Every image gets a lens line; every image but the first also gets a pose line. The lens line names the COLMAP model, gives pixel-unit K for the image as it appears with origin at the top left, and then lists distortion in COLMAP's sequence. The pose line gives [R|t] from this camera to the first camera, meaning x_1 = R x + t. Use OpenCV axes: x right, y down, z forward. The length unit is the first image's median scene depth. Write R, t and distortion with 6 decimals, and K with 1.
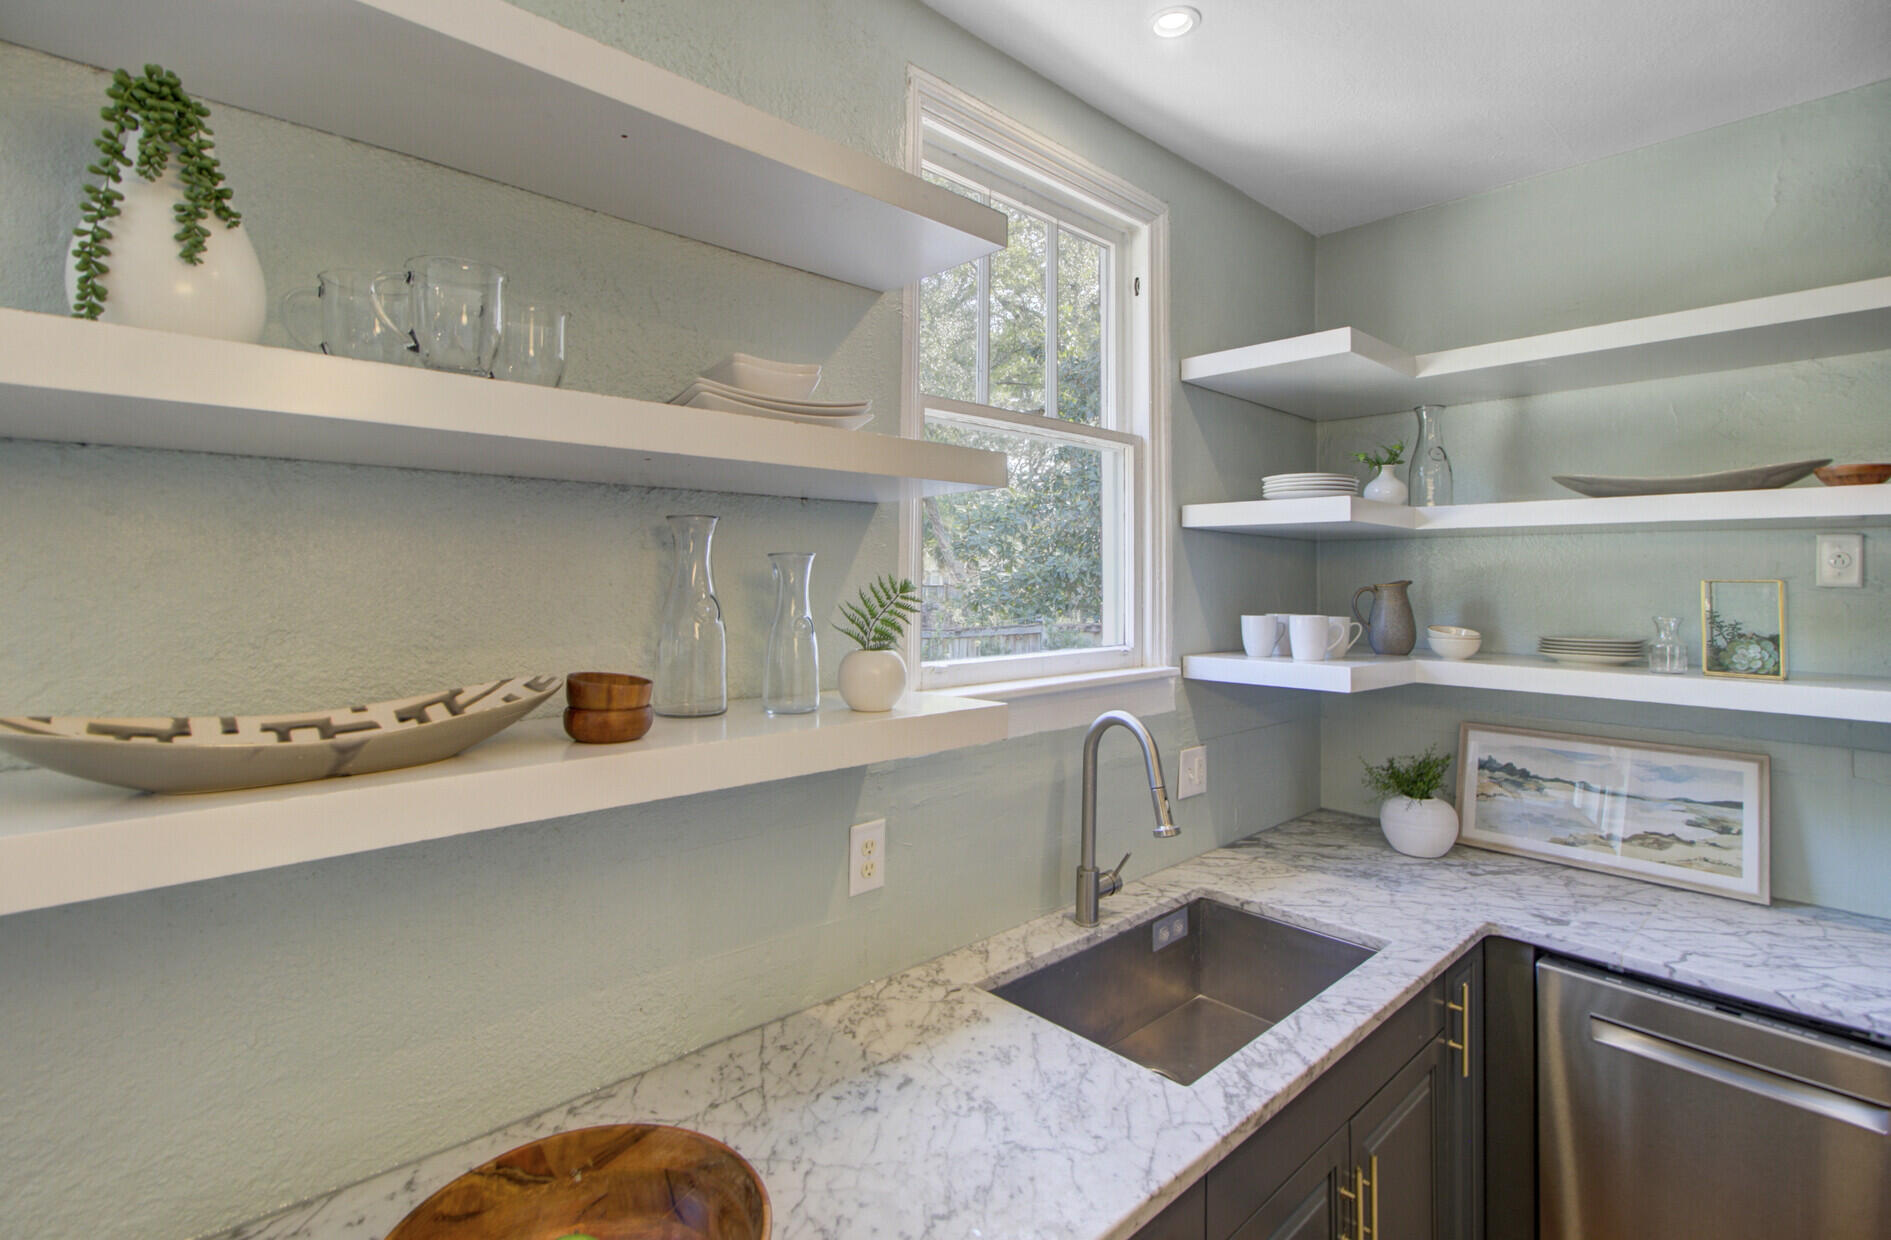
lens RADIAL K [[900.8, 0, 940.0], [0, 900.8, 562.3], [0, 0, 1]] dist [-0.000619, 0.000516]
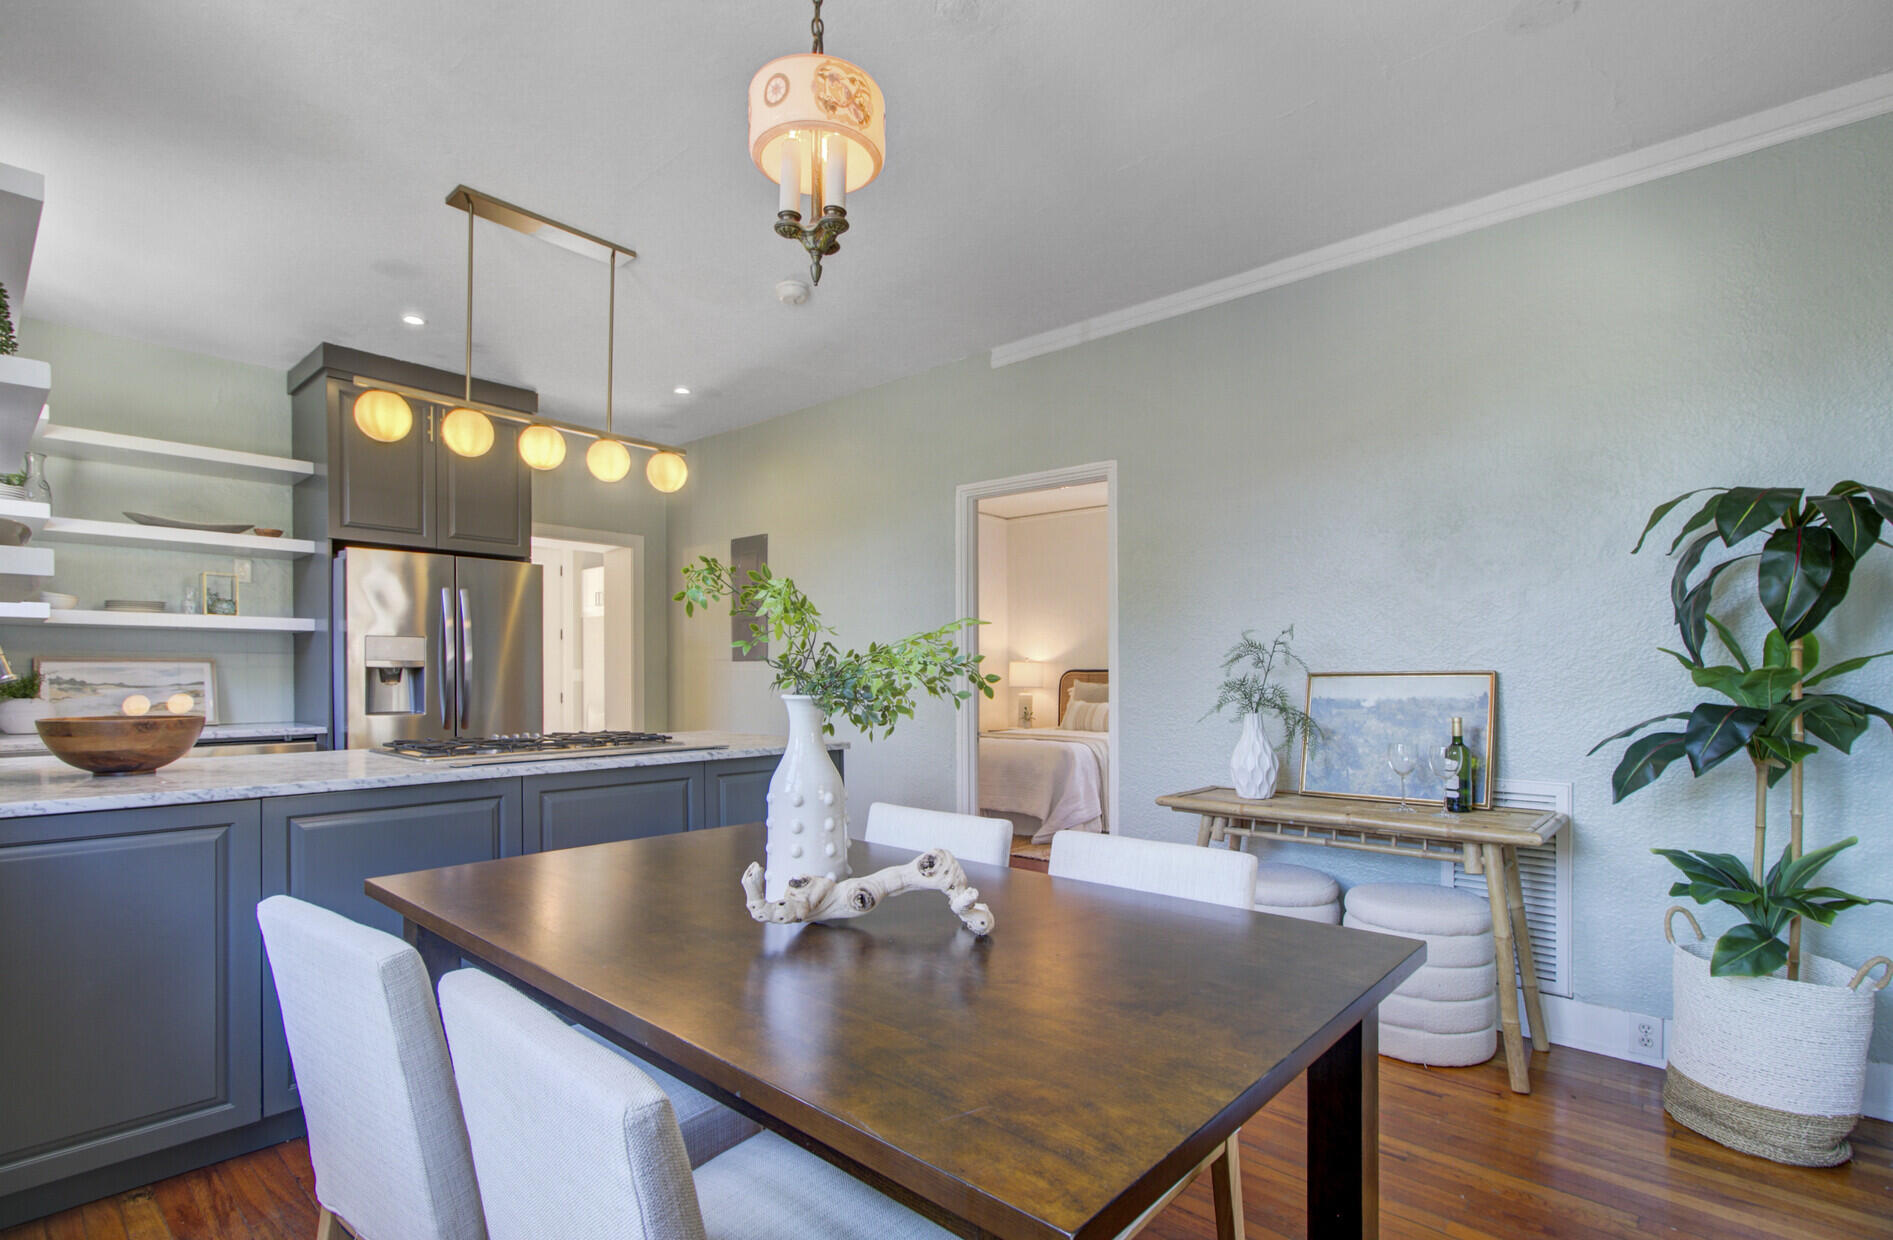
lens RADIAL K [[901.0, 0, 947.3], [0, 901.0, 683.4], [0, 0, 1]] dist [-0.012151, -0.000021]
pose [[-0.092578, -0.020596, 0.995492, -1.296932], [-0.025719, 0.999502, 0.018287, 0.178176], [-0.995373, -0.023910, -0.093062, -0.517880]]
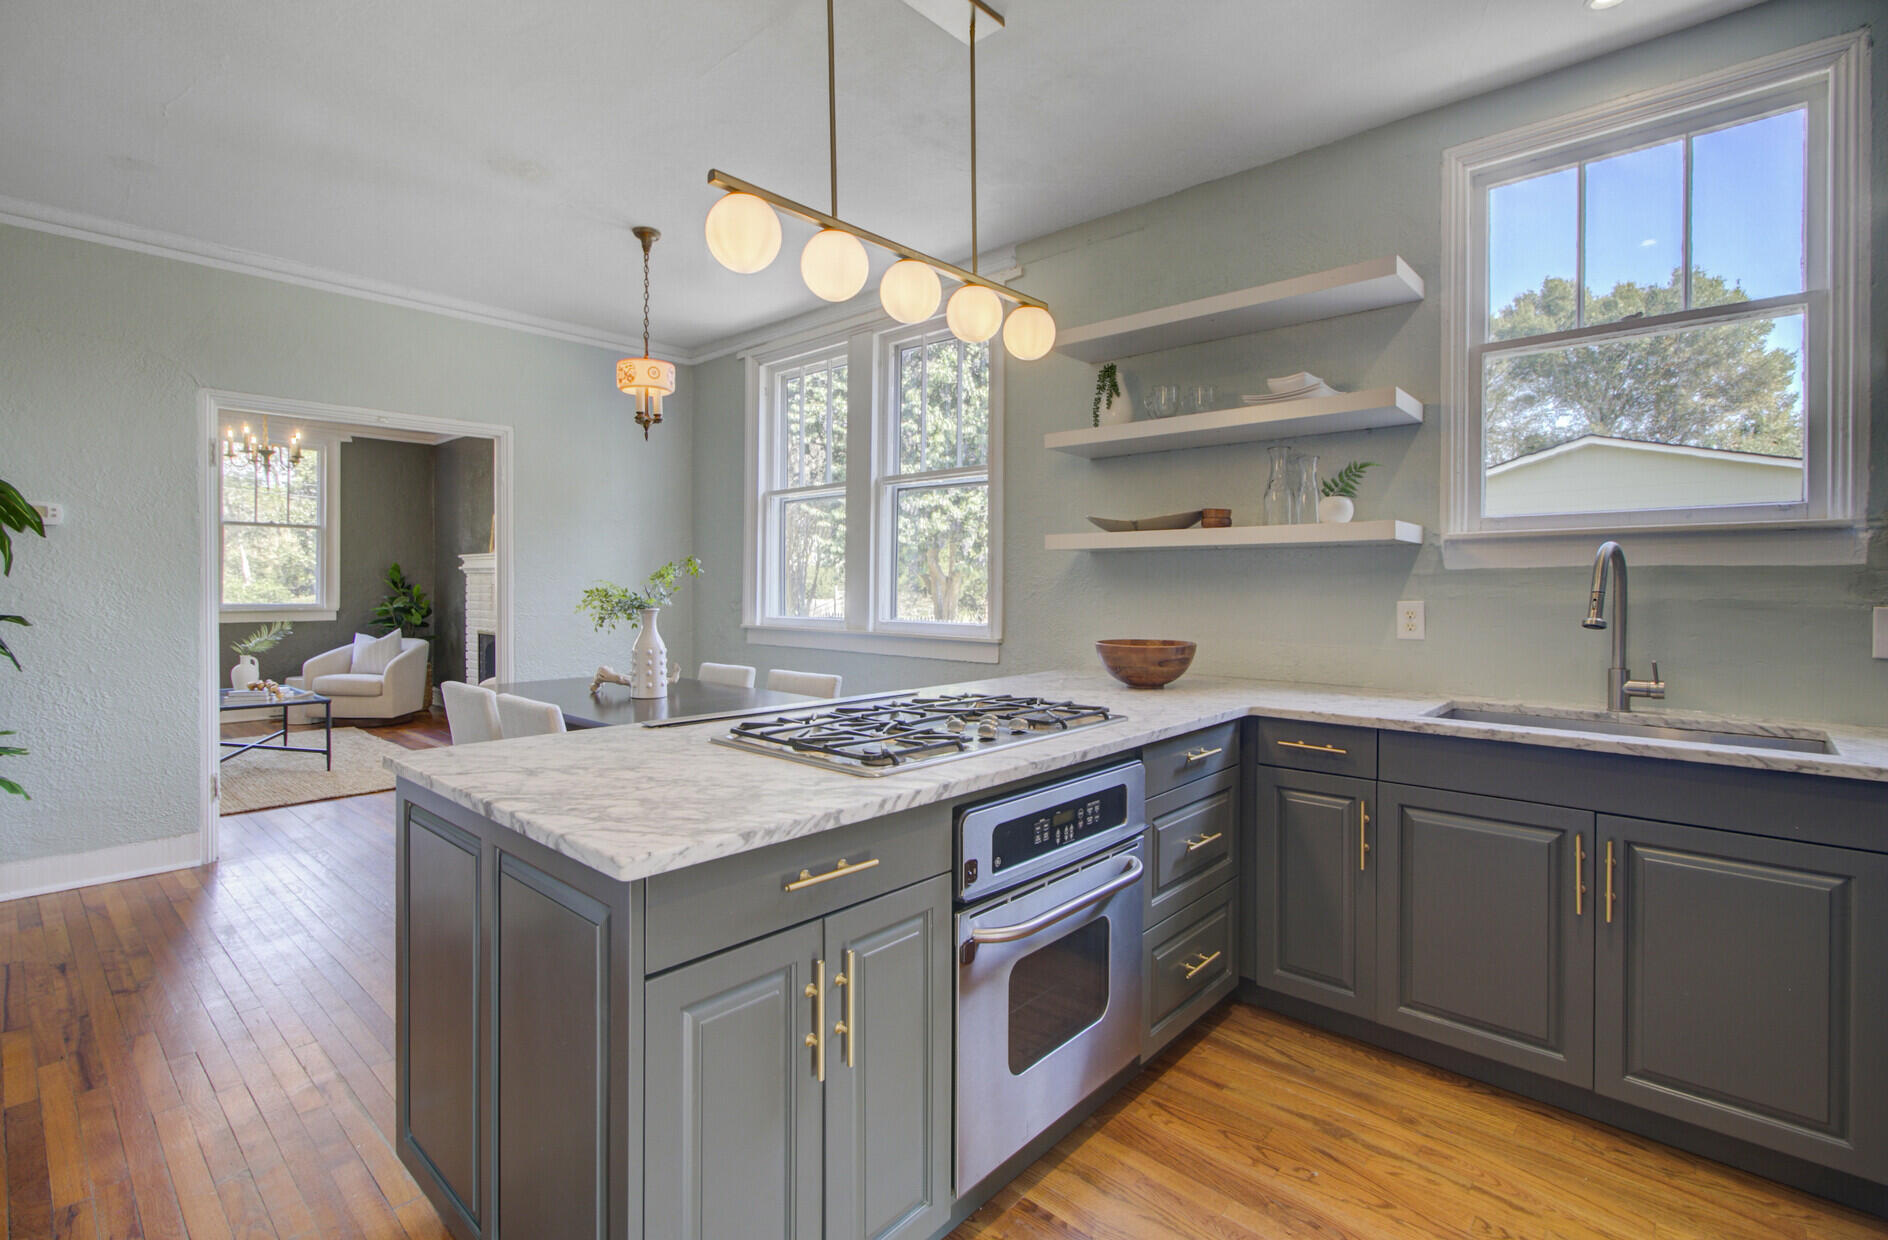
lens RADIAL K [[868.1, 0, 936.1], [0, 868.1, 603.3], [0, 0, 1]] dist [-0.019760, 0.000574]
pose [[0.084513, 0.018192, -0.996256, 1.126766], [0.020406, 0.999592, 0.019984, 0.172870], [0.996213, -0.022019, 0.084108, -0.066308]]
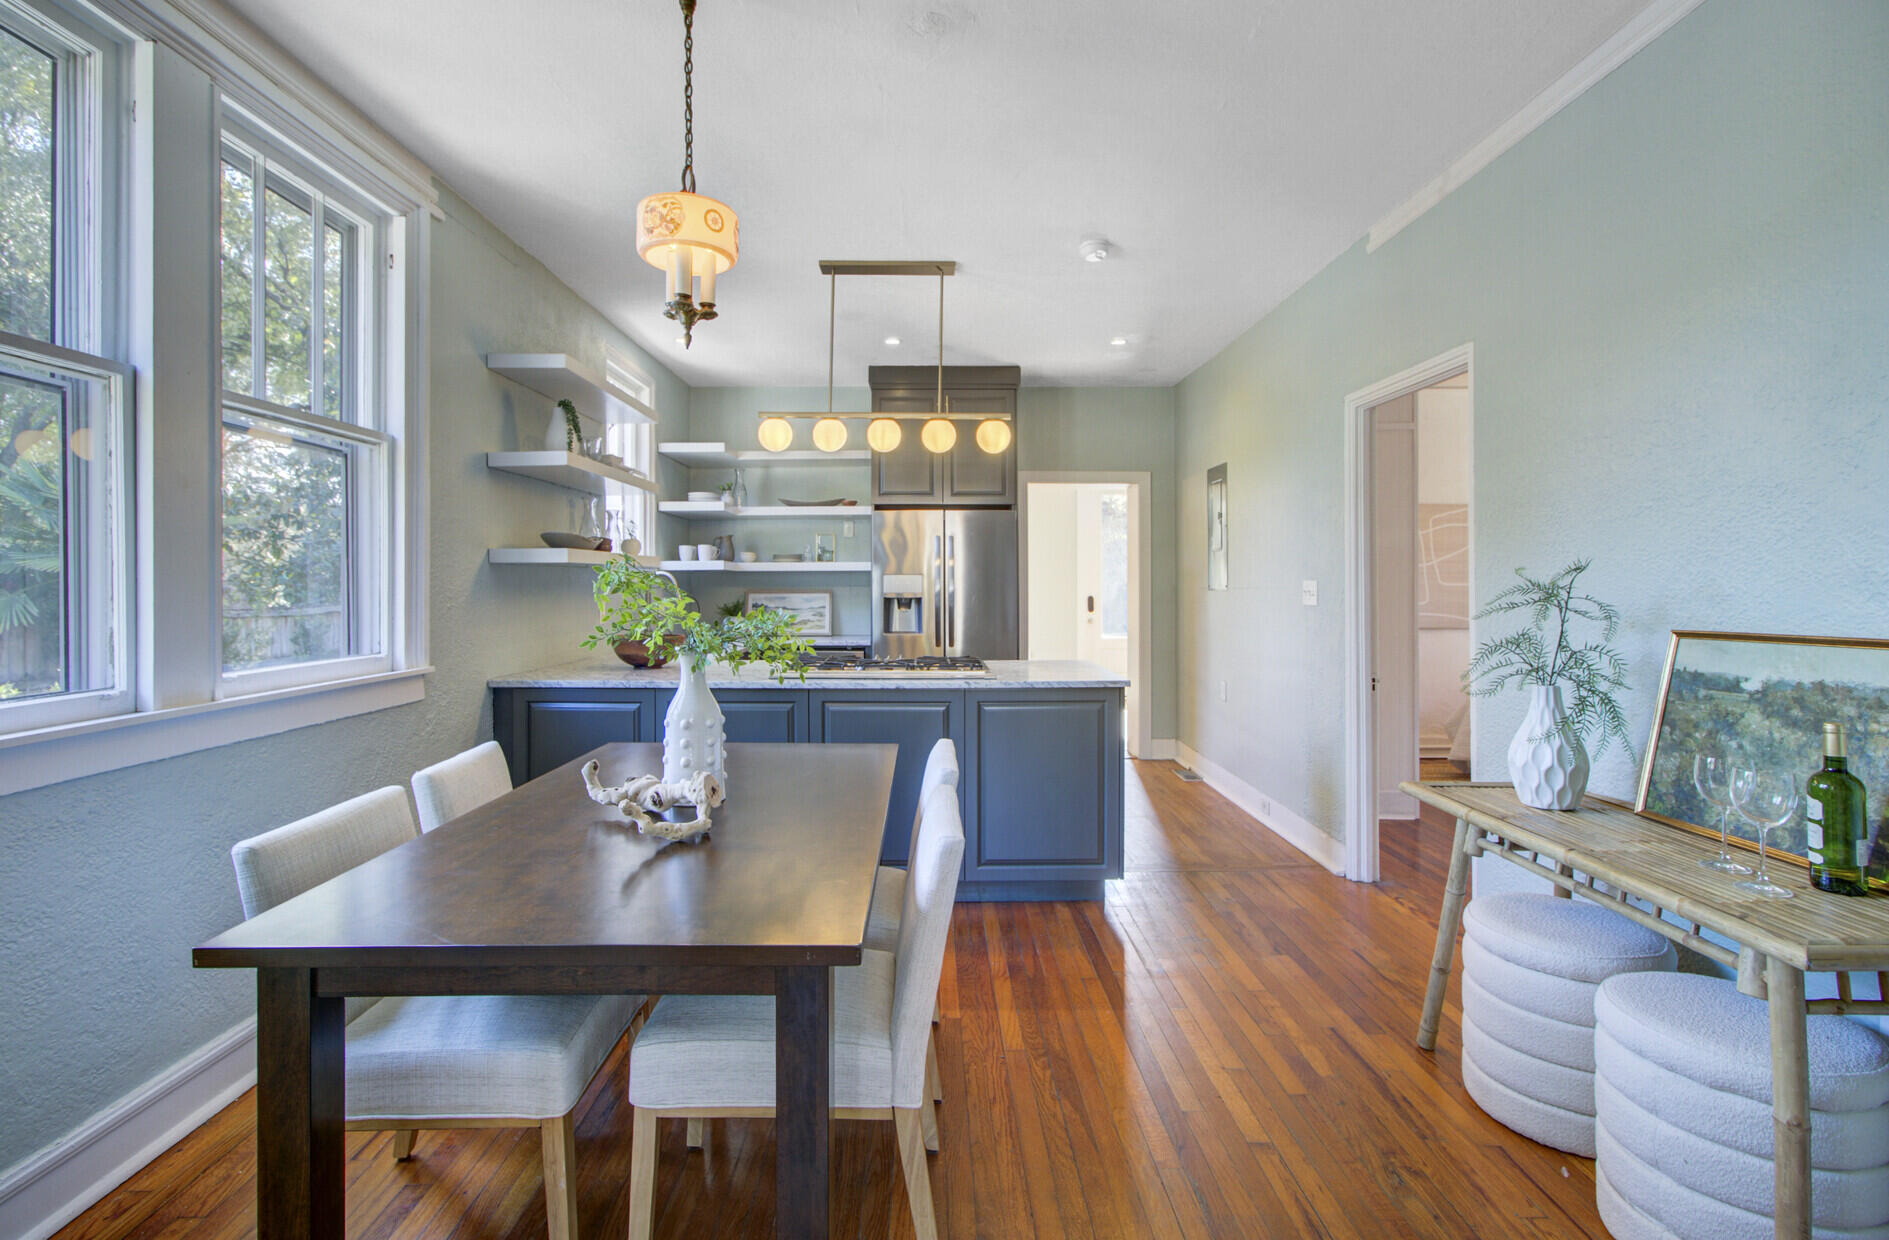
lens RADIAL K [[898.9, 0, 938.4], [0, 898.9, 583.2], [0, 0, 1]] dist [0.000377, 0.000192]
pose [[0.672510, -0.008033, 0.740045, -1.114119], [-0.011550, 0.999705, 0.021347, 0.108585], [-0.739998, -0.022904, 0.672219, -1.336111]]
